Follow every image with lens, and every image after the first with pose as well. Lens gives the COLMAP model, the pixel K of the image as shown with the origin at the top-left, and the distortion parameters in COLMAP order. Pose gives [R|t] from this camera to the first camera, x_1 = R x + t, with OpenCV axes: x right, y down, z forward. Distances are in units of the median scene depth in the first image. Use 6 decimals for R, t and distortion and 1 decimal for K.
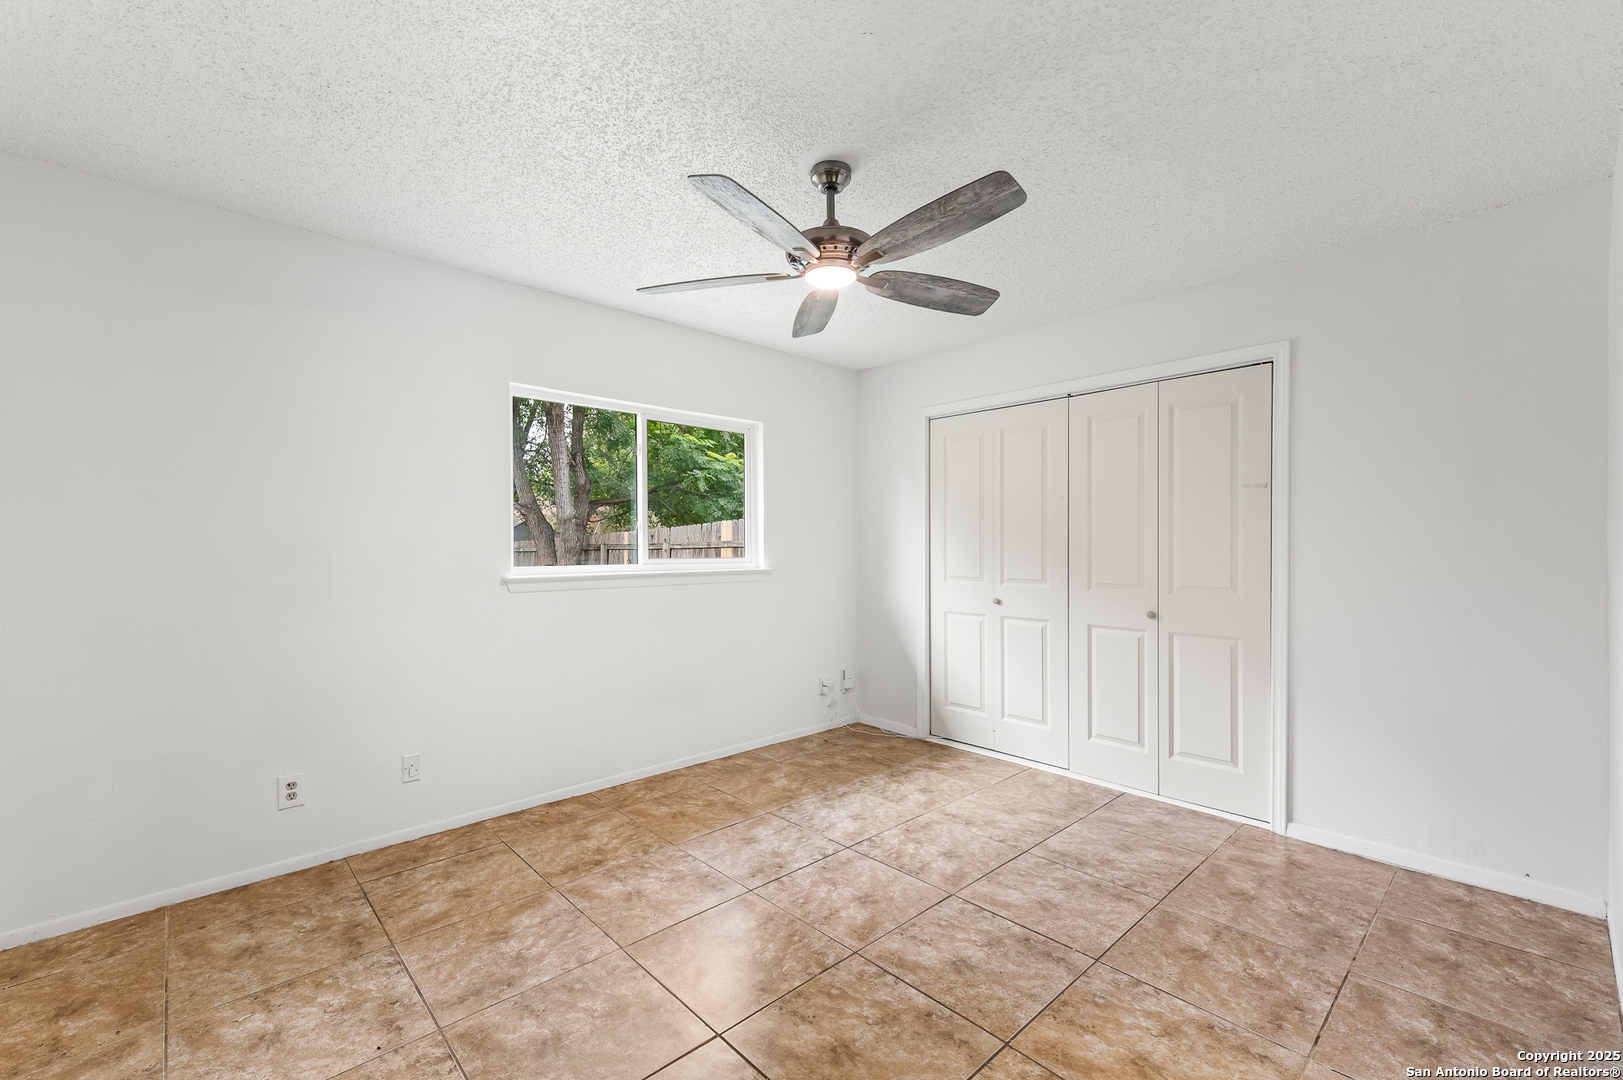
lens RADIAL K [[671.9, 0, 786.8], [0, 671.9, 541.7], [0, 0, 1]] dist [0.011439, -0.000331]
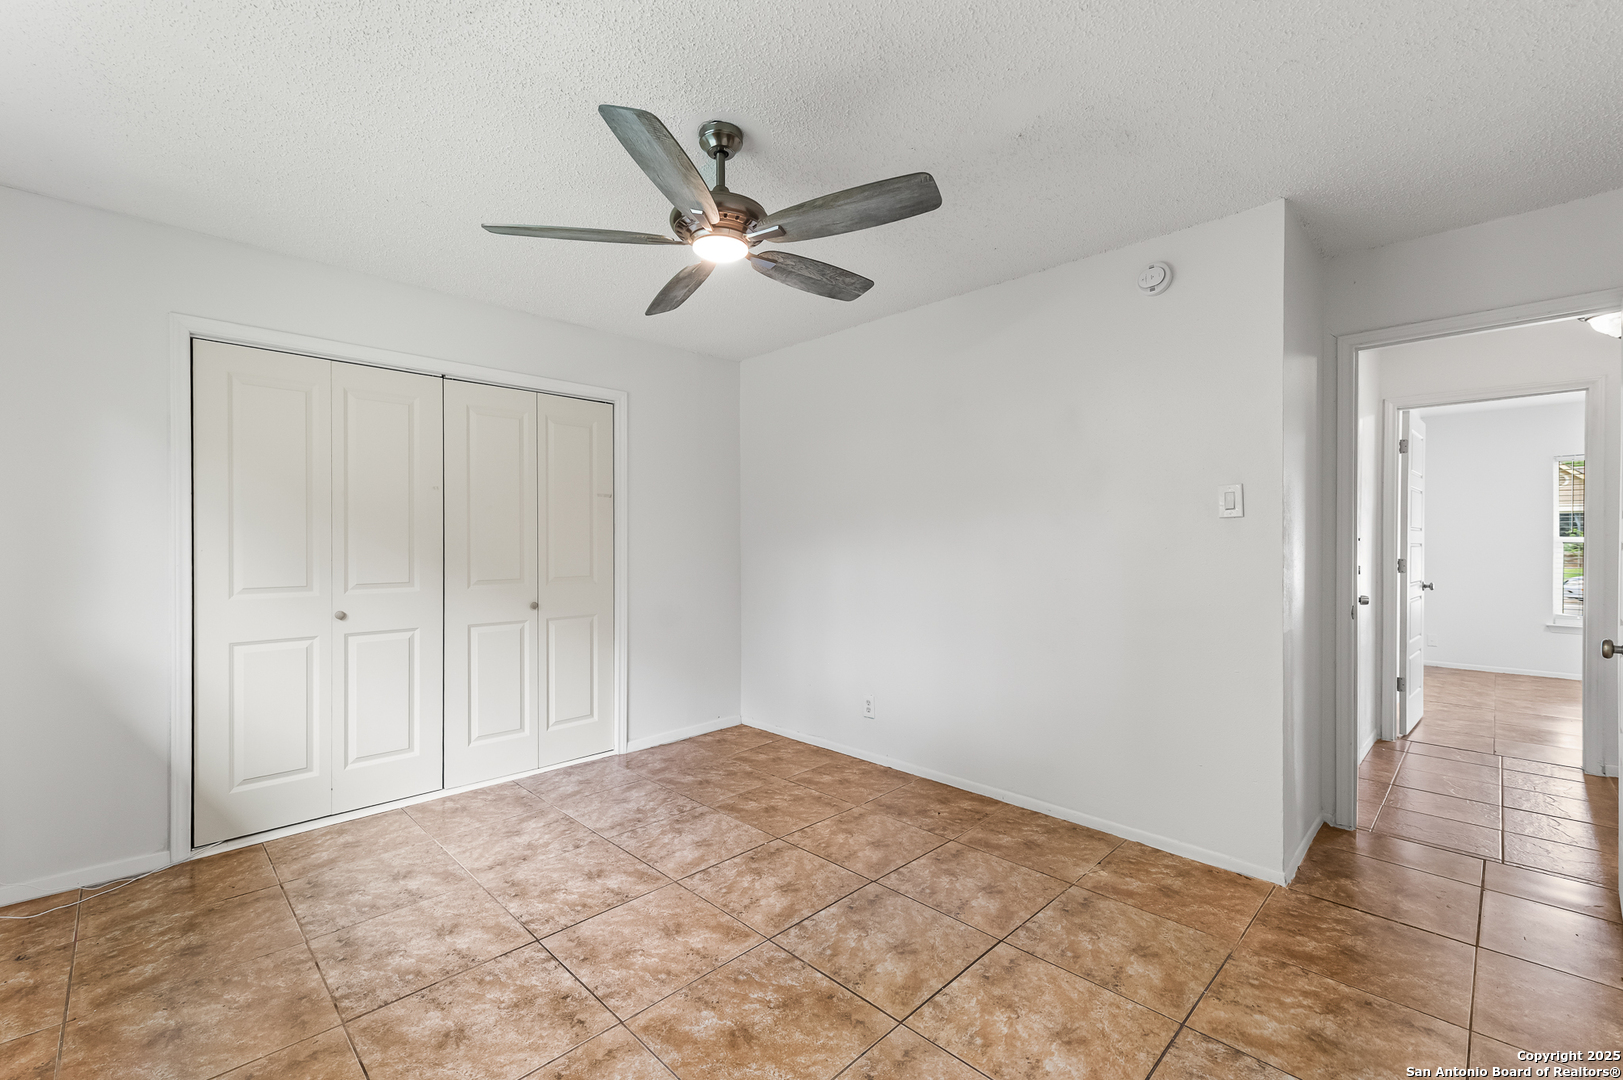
lens RADIAL K [[675.2, 0, 811.5], [0, 675.2, 540.0], [0, 0, 1]] dist [0.006800, -0.000376]
pose [[-0.046912, 0.002459, 0.998896, -0.645962], [-0.004154, 0.999988, -0.002657, 0.004758], [-0.998890, -0.004274, -0.046901, 0.688201]]
